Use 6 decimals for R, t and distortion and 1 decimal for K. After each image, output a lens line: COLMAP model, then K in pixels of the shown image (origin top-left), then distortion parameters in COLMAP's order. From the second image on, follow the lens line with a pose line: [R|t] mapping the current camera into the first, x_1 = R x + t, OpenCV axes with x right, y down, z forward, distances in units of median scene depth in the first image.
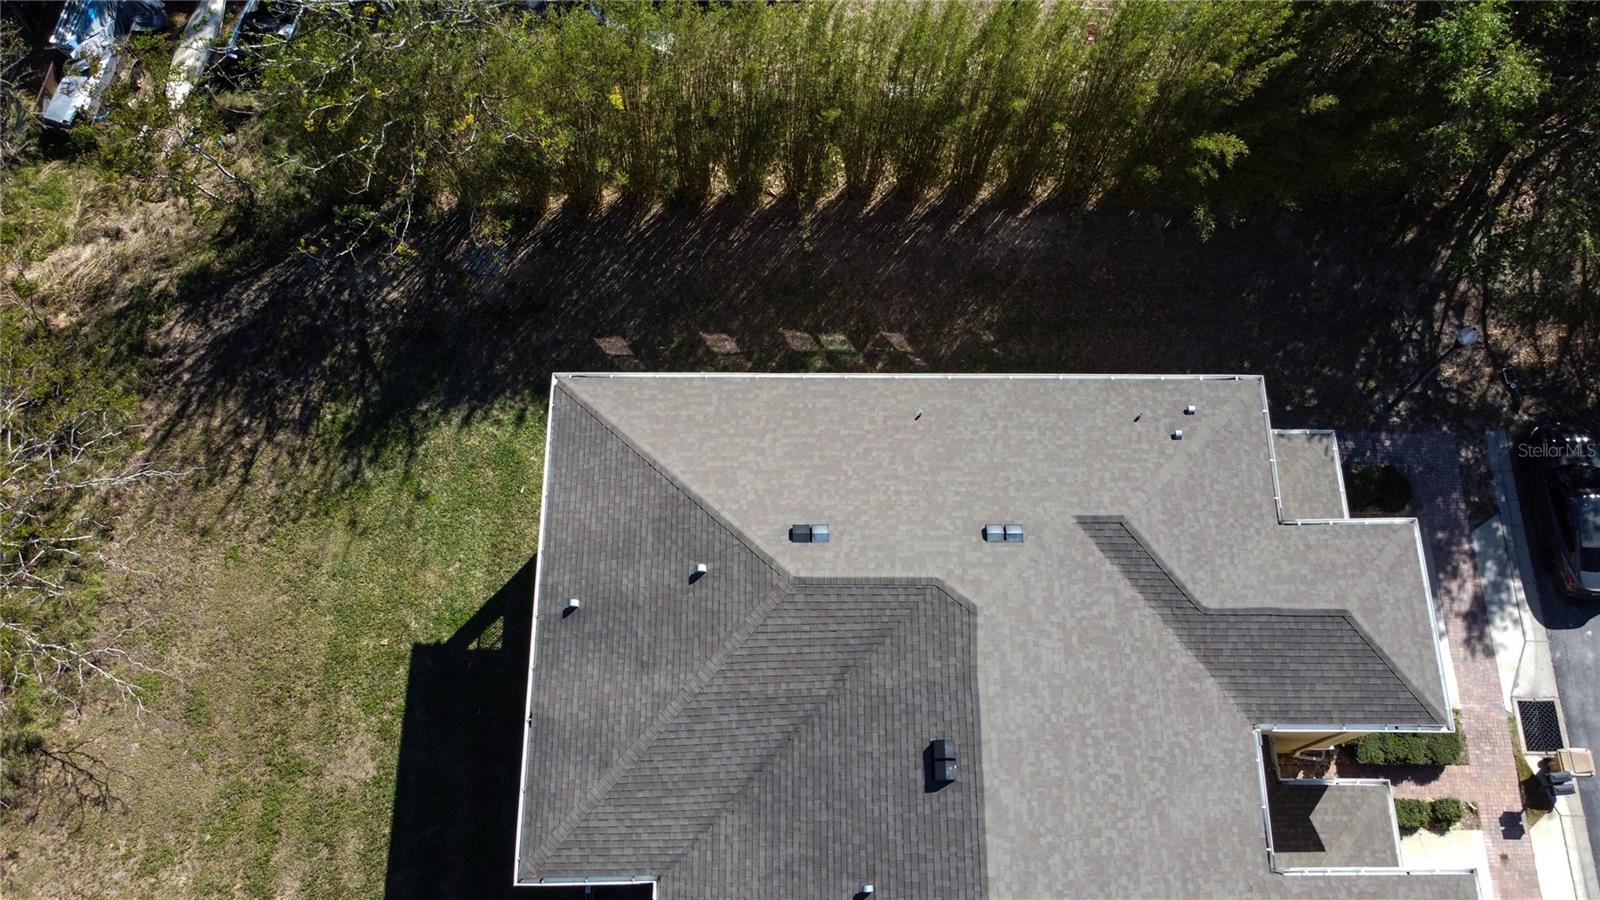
lens RADIAL K [[1294.7, 0, 800.0], [0, 1294.7, 450.0], [0, 0, 1]] dist [-0.001104, -0.005810]
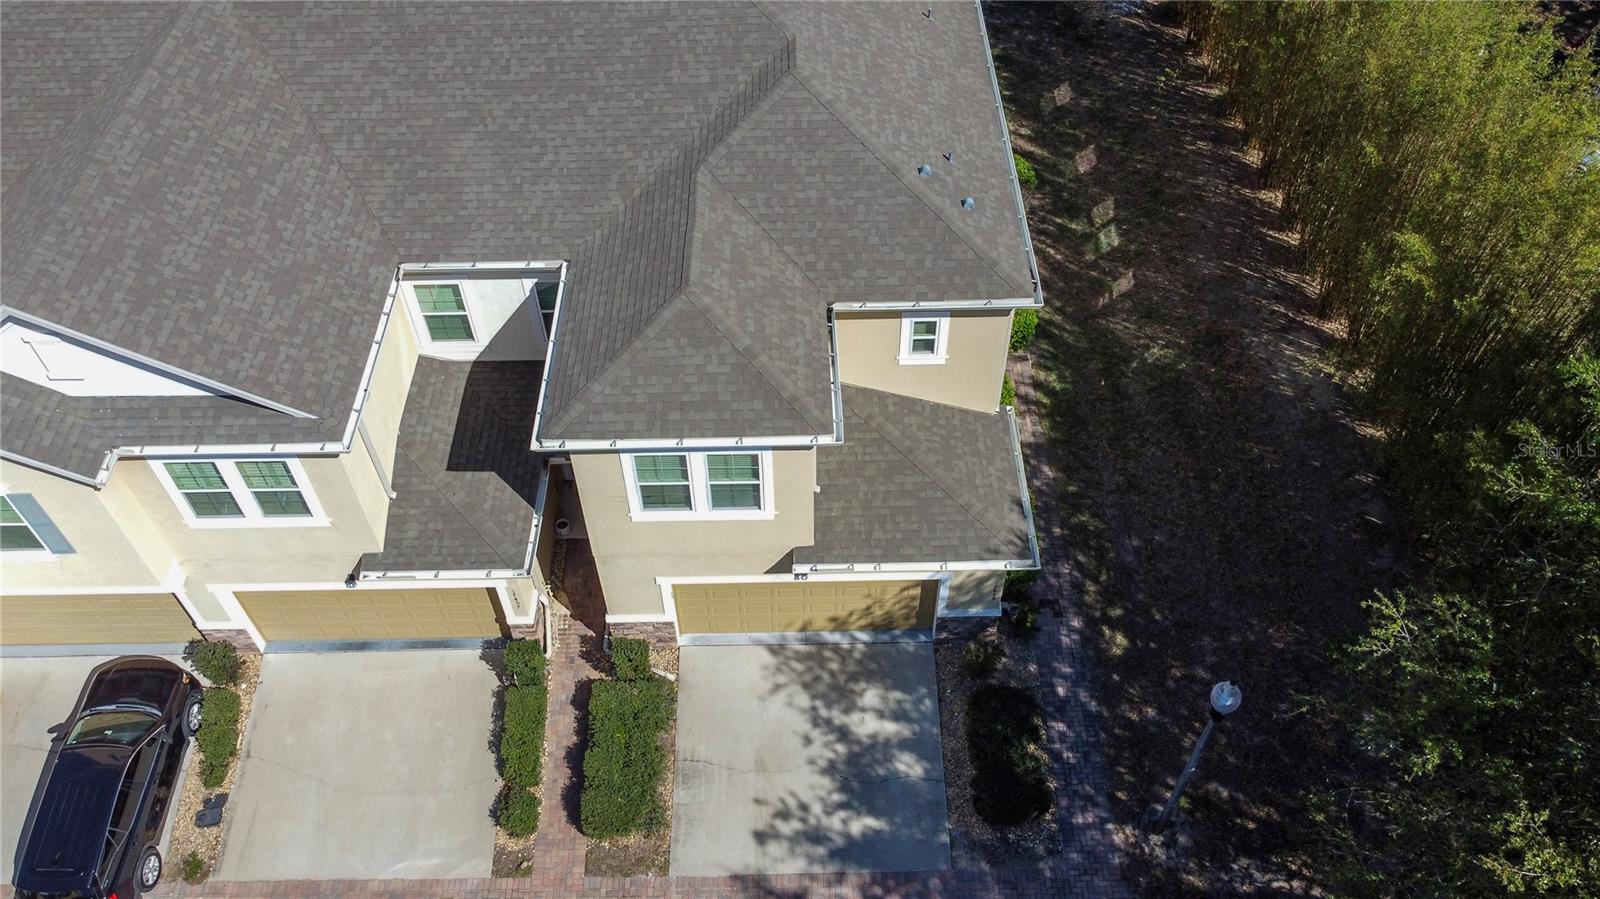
lens RADIAL K [[1214.1, 0, 805.0], [0, 1214.1, 448.0], [0, 0, 1]] dist [-0.005587, 0.000201]
pose [[0.016999, 0.753016, -0.657783, 0.823912], [-0.932786, 0.248833, 0.260753, -0.086678], [0.360029, 0.609139, 0.706632, 0.499446]]
